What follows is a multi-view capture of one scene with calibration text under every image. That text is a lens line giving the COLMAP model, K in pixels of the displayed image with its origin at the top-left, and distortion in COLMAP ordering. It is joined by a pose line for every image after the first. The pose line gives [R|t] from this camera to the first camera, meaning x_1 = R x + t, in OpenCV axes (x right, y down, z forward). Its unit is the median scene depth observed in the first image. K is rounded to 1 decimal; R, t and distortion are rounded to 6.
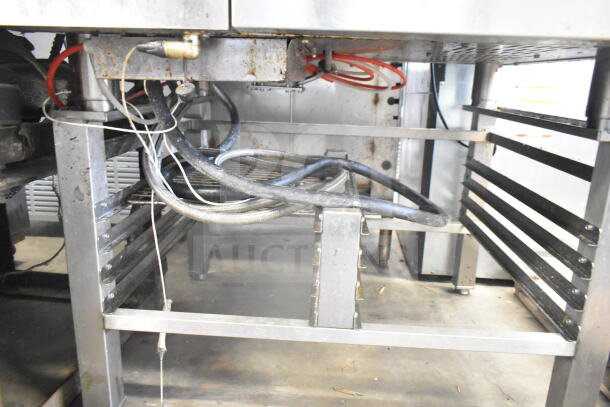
lens RADIAL K [[477.6, 0, 290.2], [0, 477.6, 203.1], [0, 0, 1]] dist [-0.000319, 0.002520]
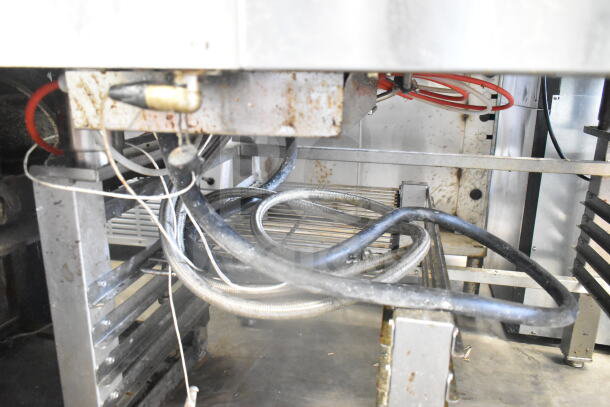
lens RADIAL K [[477.6, 0, 290.2], [0, 477.6, 203.1], [0, 0, 1]] dist [-0.000319, 0.002520]
pose [[0.988475, 0.024998, -0.149307, 0.015171], [-0.023222, 0.999637, 0.013631, -0.121879], [0.149593, -0.010007, 0.988697, 0.248338]]
